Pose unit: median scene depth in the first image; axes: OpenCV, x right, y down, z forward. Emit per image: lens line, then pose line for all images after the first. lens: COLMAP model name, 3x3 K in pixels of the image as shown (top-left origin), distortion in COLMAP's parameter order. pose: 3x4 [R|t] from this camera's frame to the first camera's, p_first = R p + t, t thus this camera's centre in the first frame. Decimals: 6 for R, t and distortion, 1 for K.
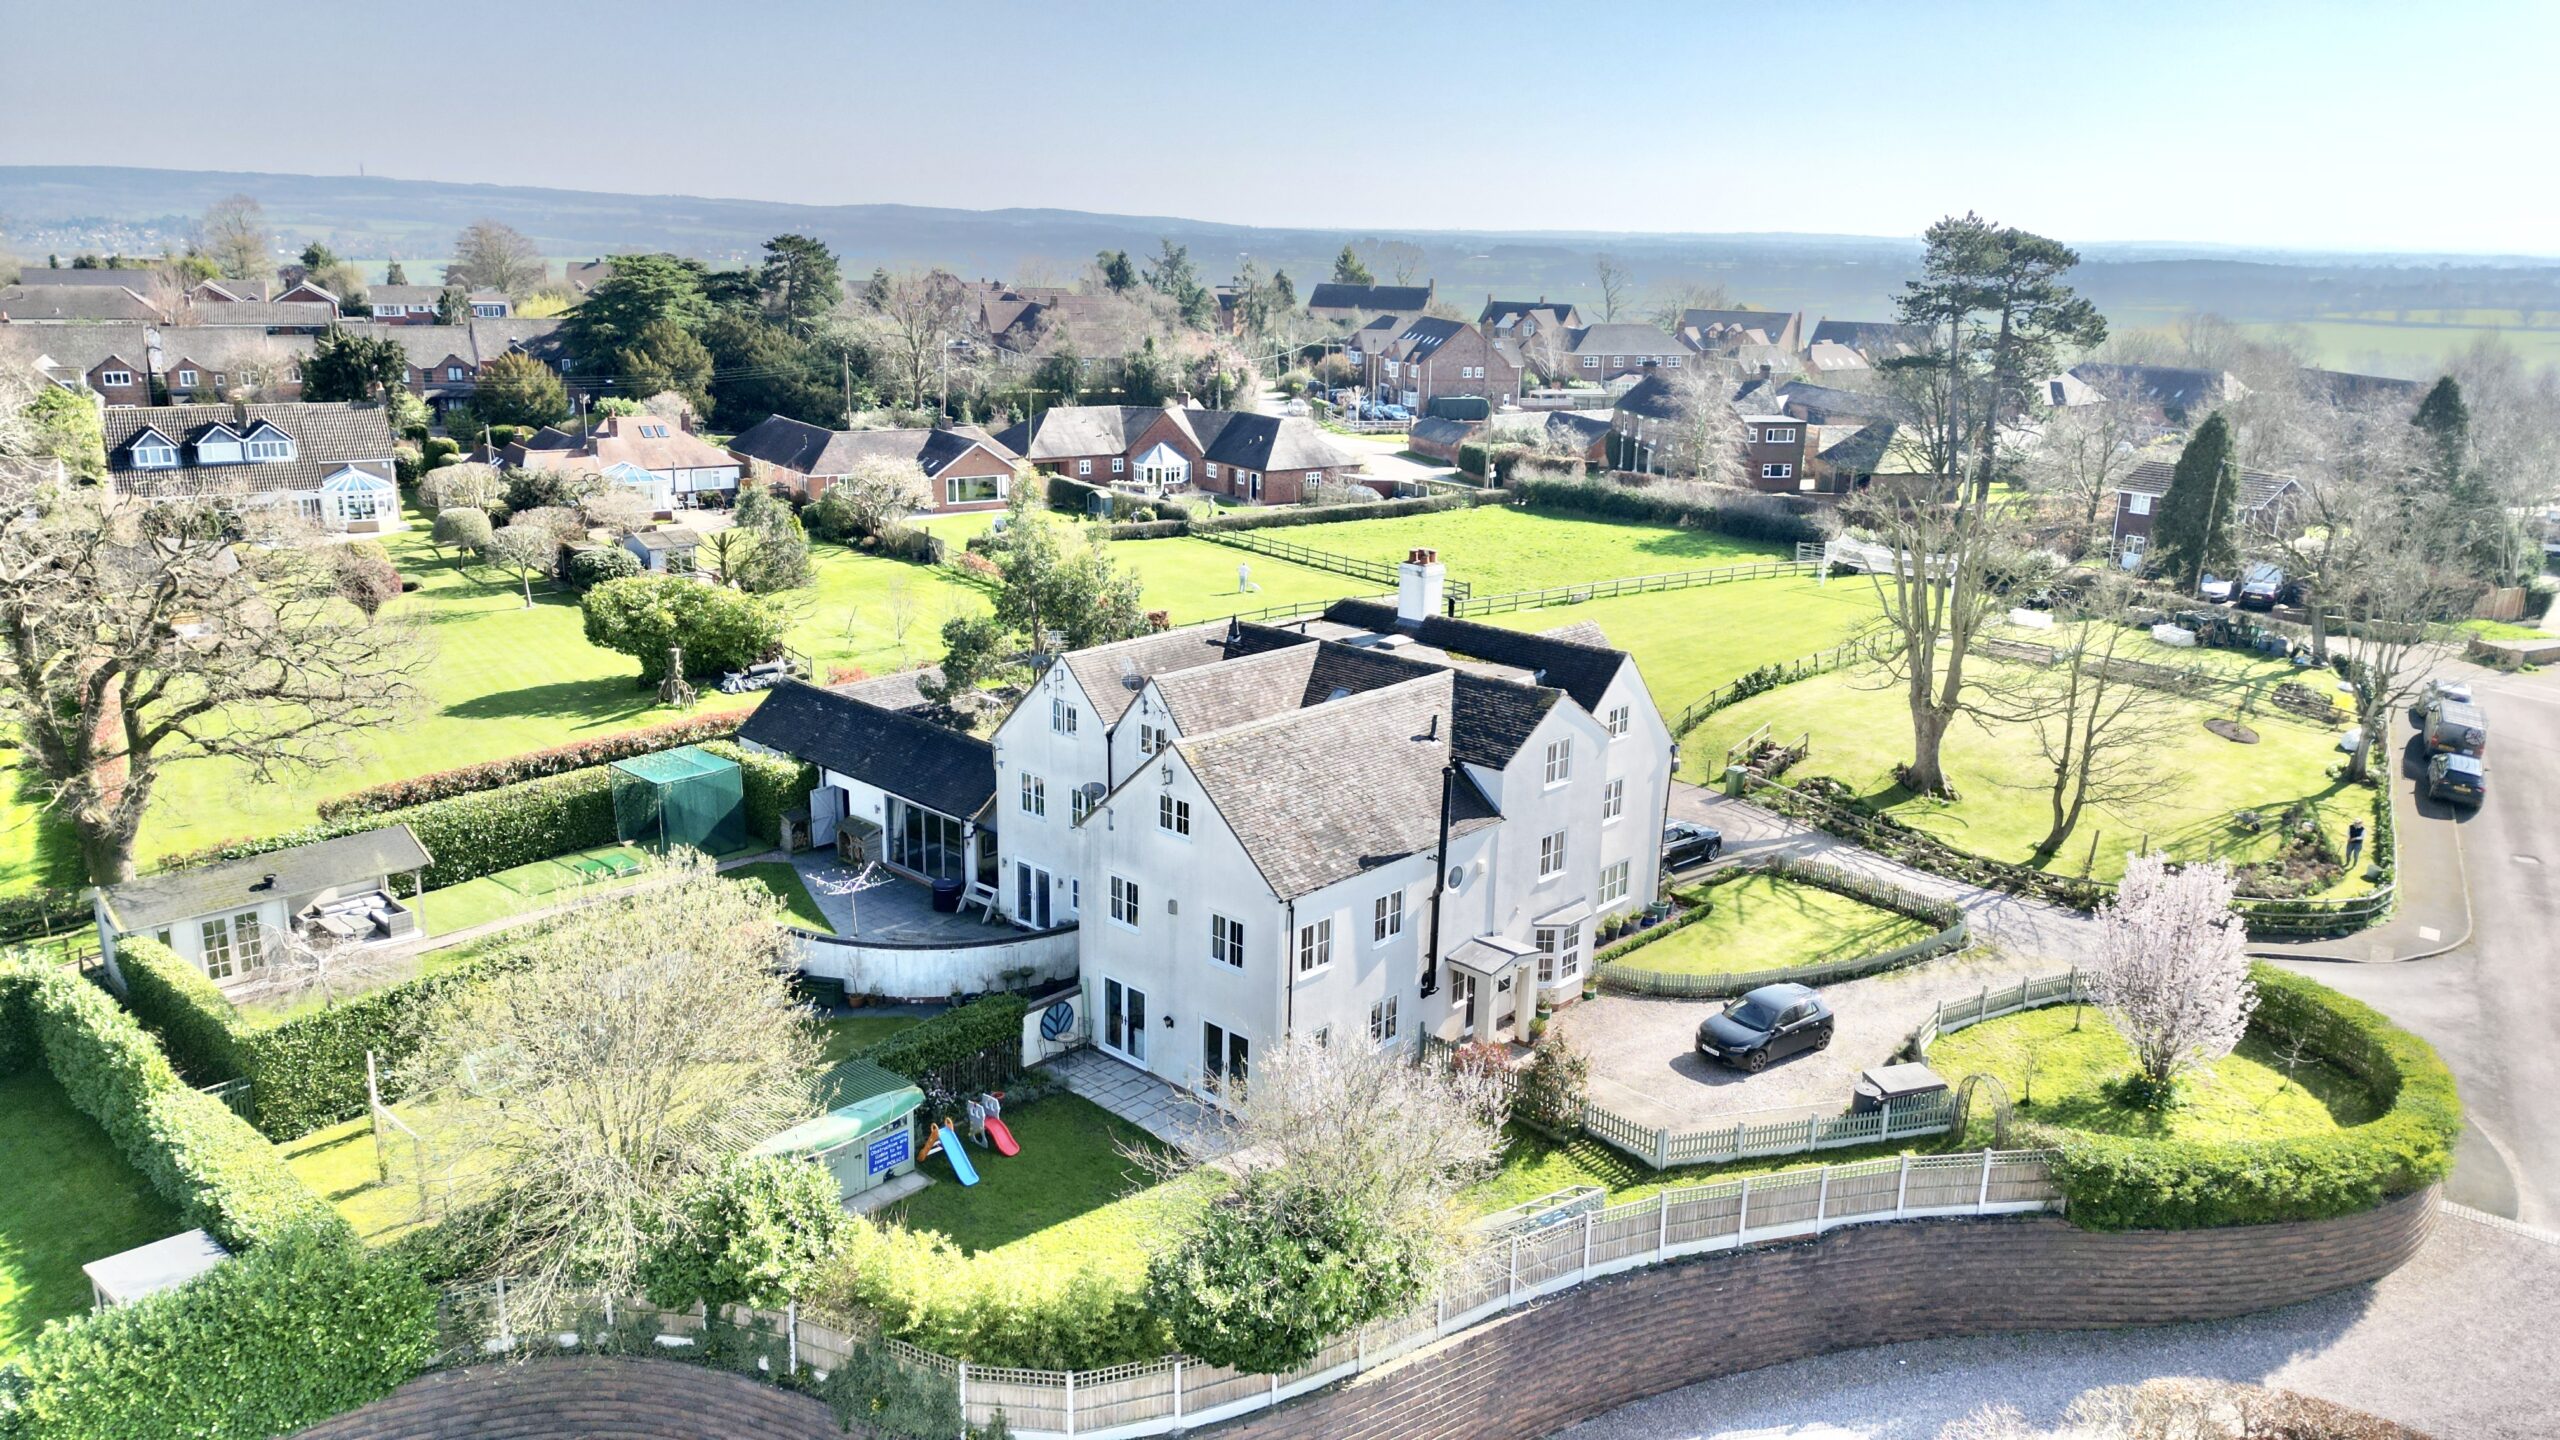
lens RADIAL K [[1753.7, 0, 1280.0], [0, 1753.7, 720.0], [0, 0, 1]] dist [0.129082, -0.147383]
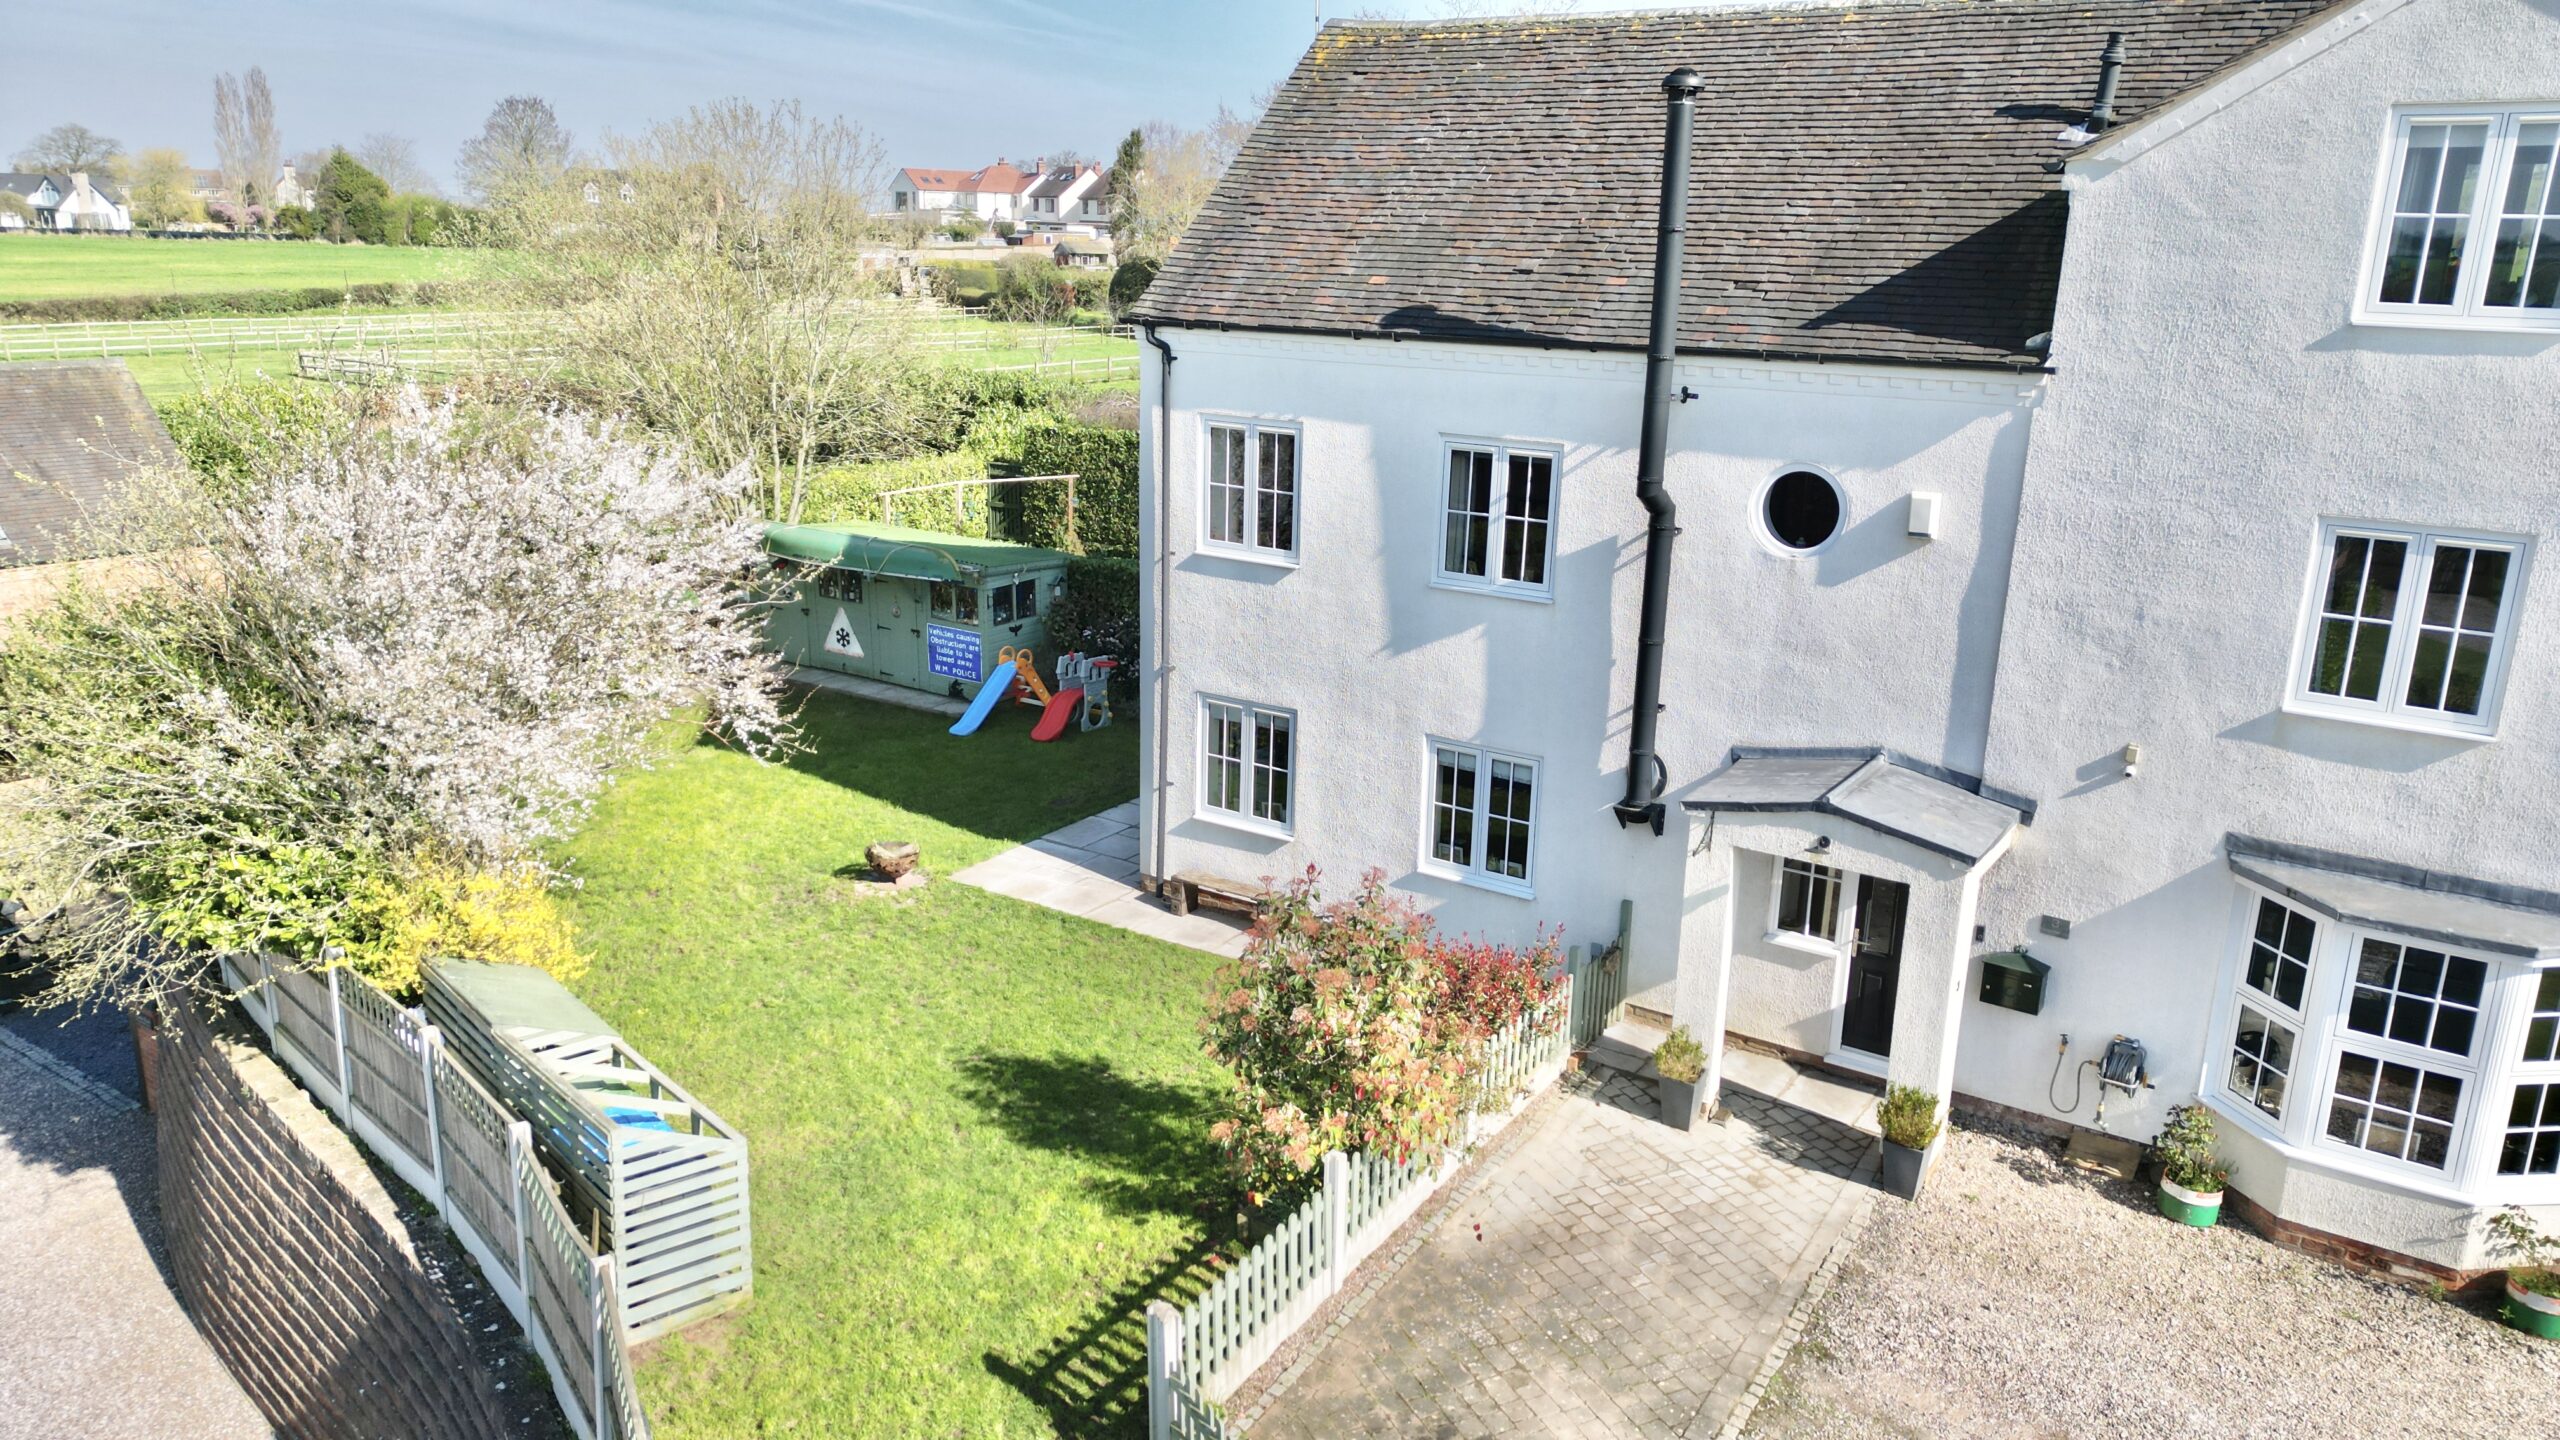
lens RADIAL K [[1753.7, 0, 1280.0], [0, 1753.7, 720.0], [0, 0, 1]] dist [0.129082, -0.147383]
pose [[0.187846, 0.255696, -0.948332, 0.402146], [-0.283834, 0.938458, 0.196812, 0.091204], [0.940293, 0.232199, 0.248861, 0.864959]]
